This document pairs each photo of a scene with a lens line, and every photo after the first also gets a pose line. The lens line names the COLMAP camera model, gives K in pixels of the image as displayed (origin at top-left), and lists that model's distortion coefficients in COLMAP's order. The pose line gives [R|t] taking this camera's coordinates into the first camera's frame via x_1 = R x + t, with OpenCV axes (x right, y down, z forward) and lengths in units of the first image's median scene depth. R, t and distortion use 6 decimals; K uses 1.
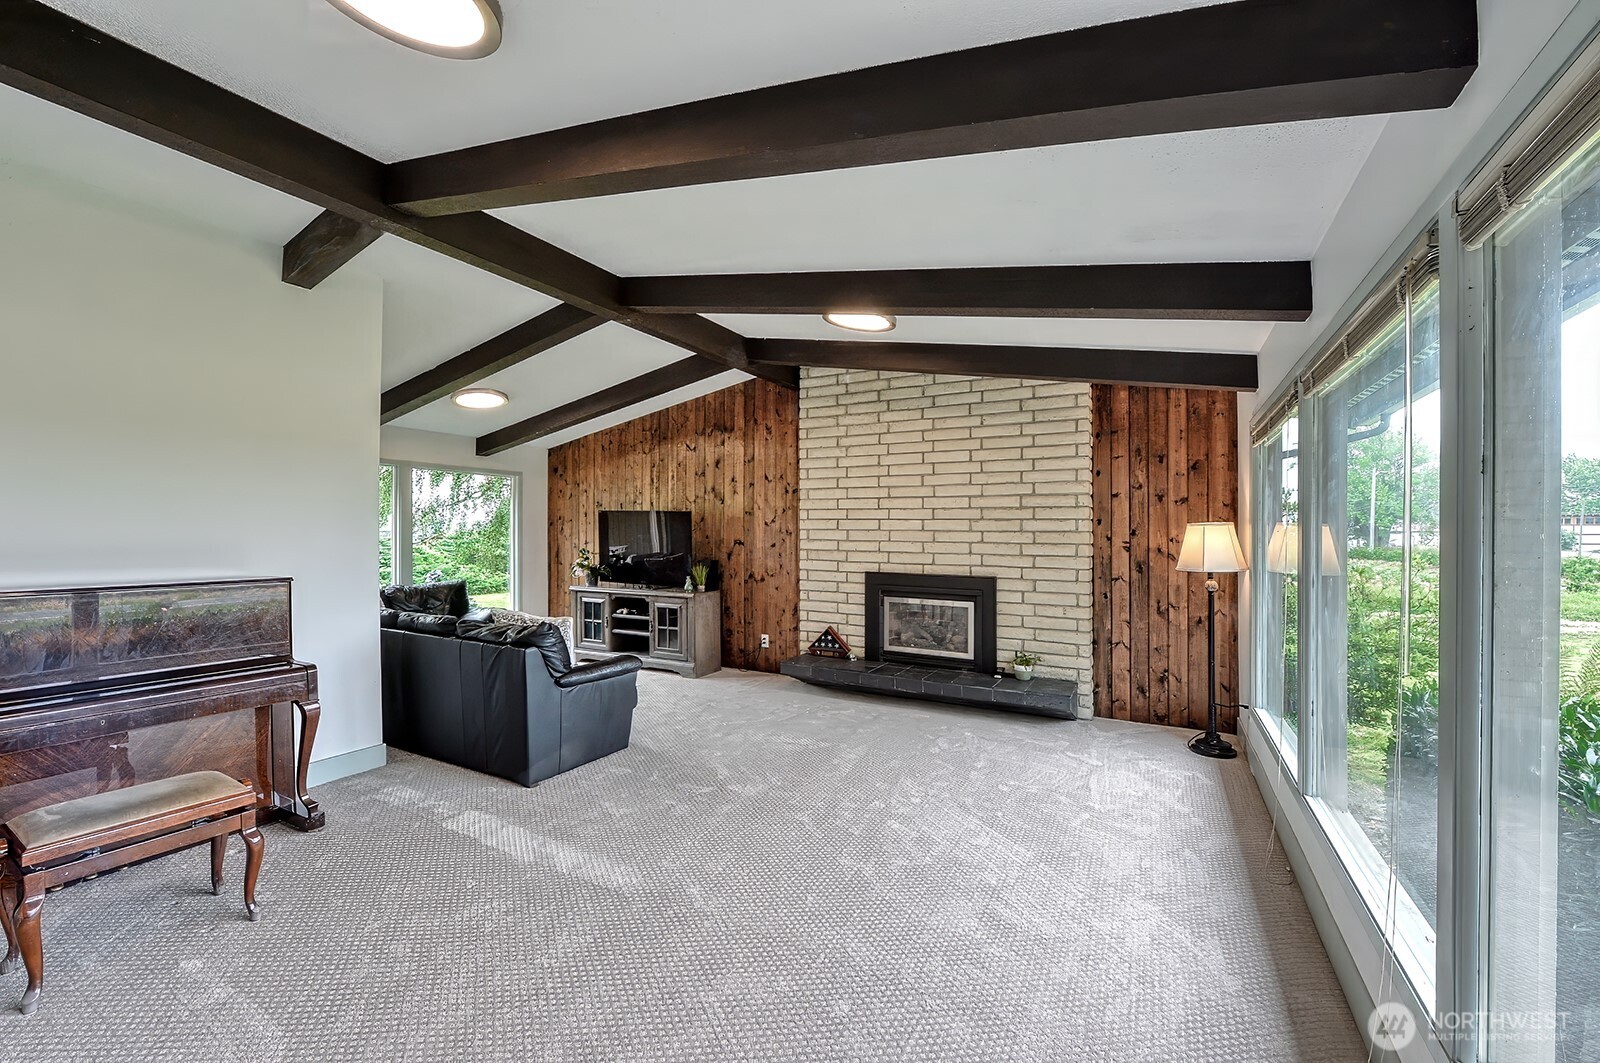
lens RADIAL K [[658.3, 0, 800.9], [0, 658.3, 537.7], [0, 0, 1]] dist [0.024739, 0.000003]
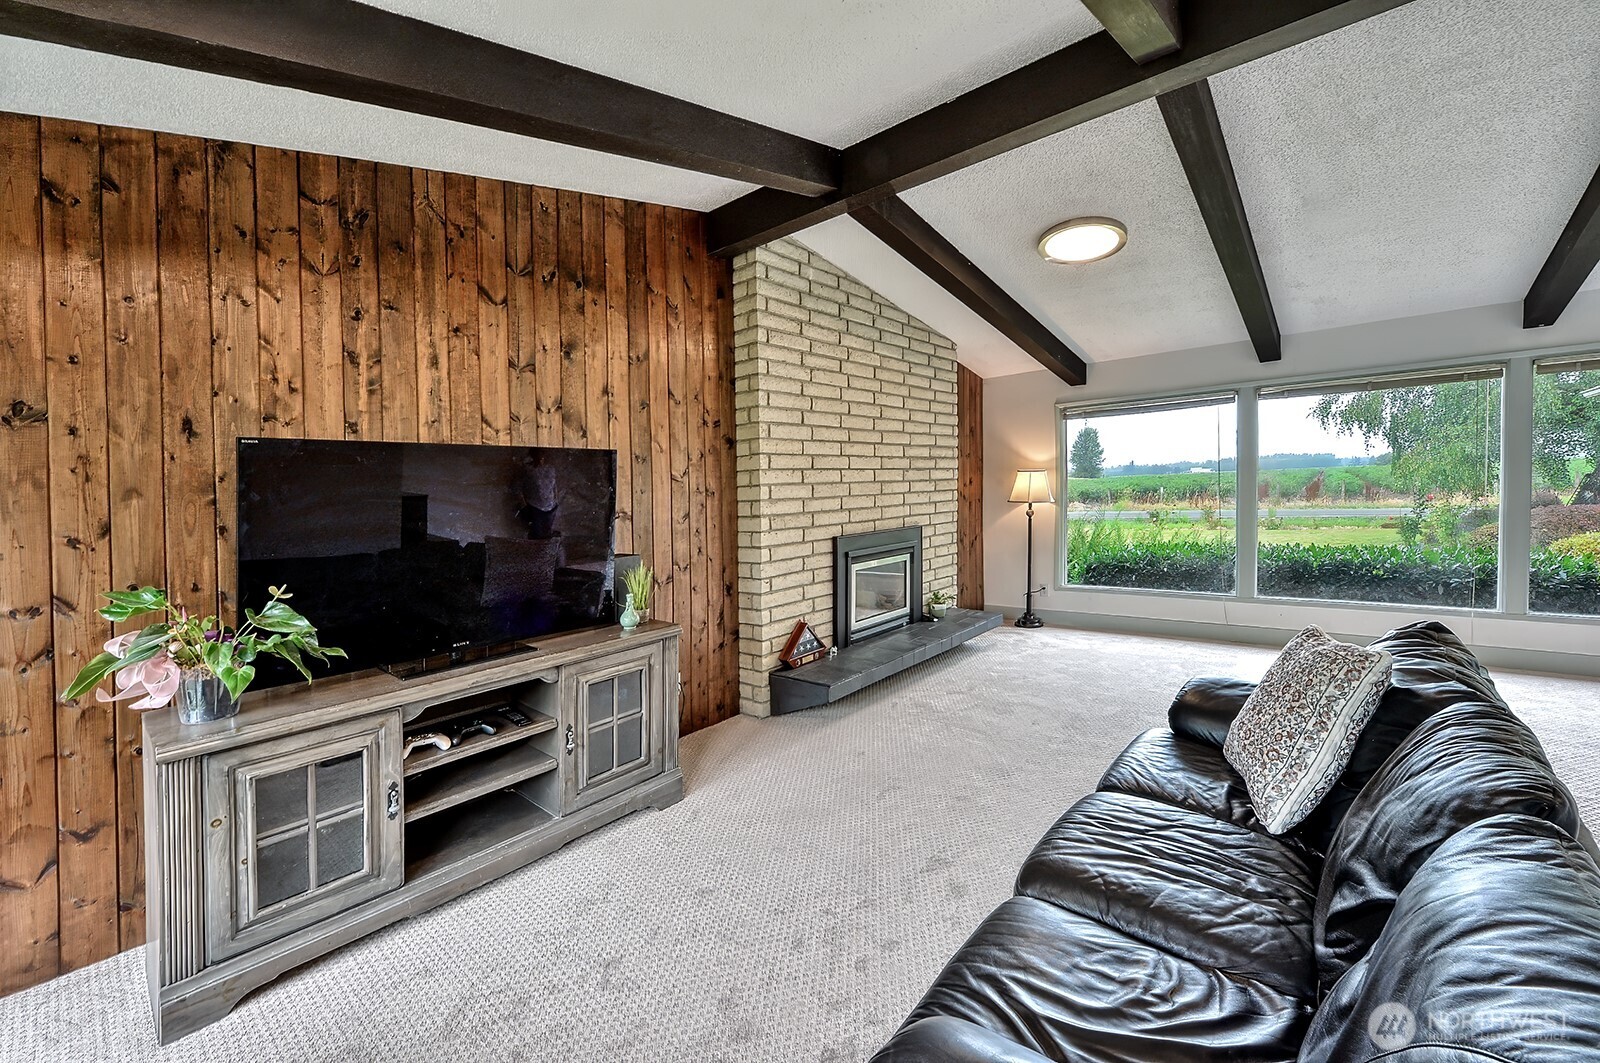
lens RADIAL K [[642.0, 0, 832.1], [0, 642.0, 521.6], [0, 0, 1]] dist [-0.010402, -0.000033]
pose [[0.177977, -0.074379, 0.981220, -0.571536], [0.041767, 0.996812, 0.067986, -0.016061], [-0.983148, 0.028882, 0.180516, 0.777301]]
